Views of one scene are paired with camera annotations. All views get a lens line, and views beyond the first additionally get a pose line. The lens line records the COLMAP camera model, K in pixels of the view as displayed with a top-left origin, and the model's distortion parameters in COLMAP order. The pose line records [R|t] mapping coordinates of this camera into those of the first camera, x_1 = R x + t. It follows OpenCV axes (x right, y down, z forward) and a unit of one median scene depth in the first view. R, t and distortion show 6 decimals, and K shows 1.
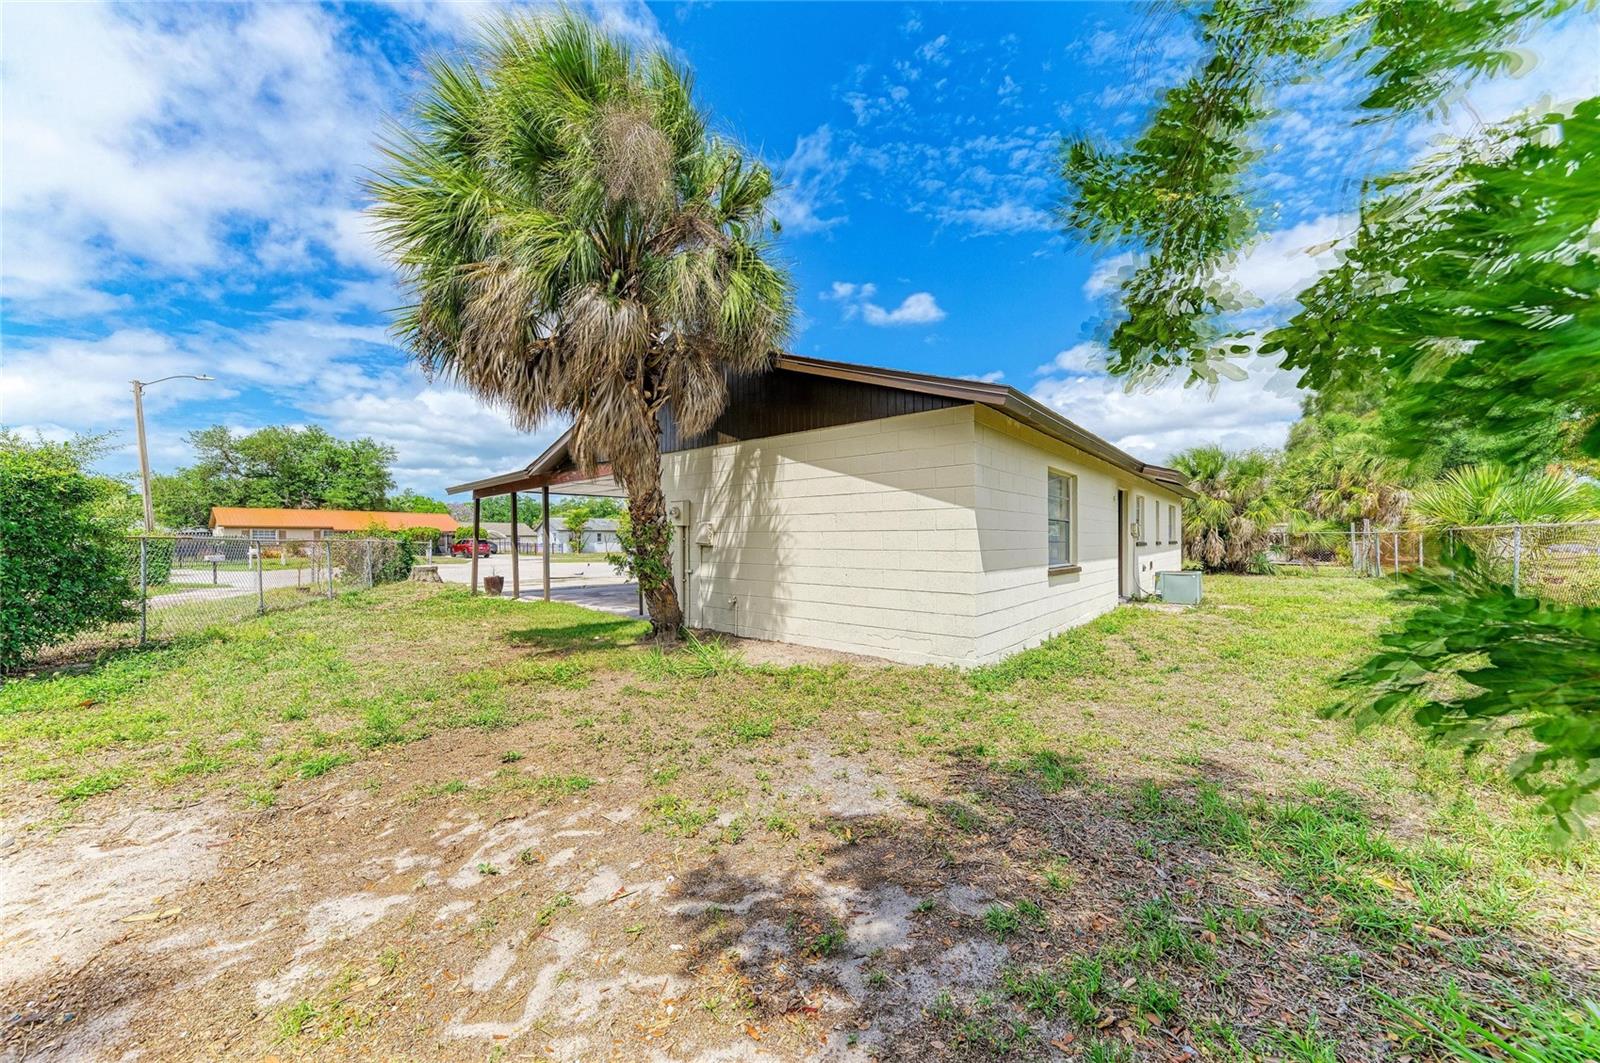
lens RADIAL K [[560.5, 0, 797.3], [0, 560.5, 535.1], [0, 0, 1]] dist [0.008342, -0.000761]
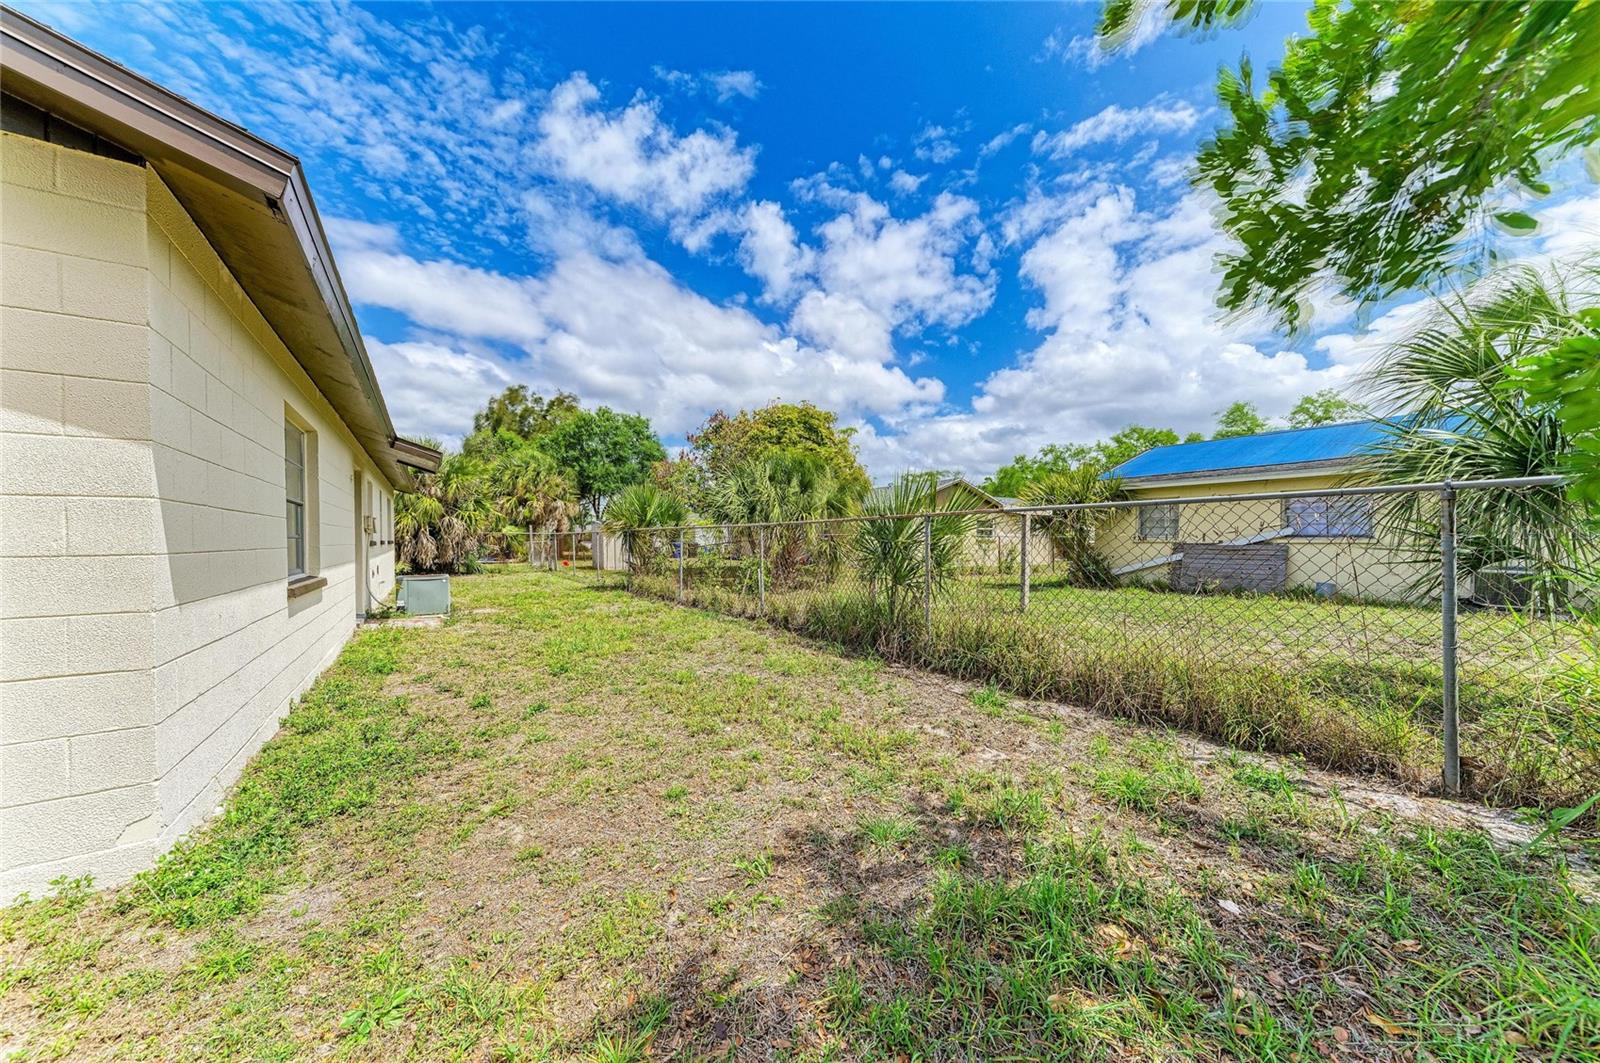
lens RADIAL K [[560.5, 0, 805.1], [0, 560.5, 538.7], [0, 0, 1]] dist [0.008342, -0.000761]
pose [[0.273922, -0.002484, 0.961749, 0.021161], [0.001311, 0.999997, 0.002210, 0.005680], [-0.961751, 0.000656, 0.273924, 0.149807]]
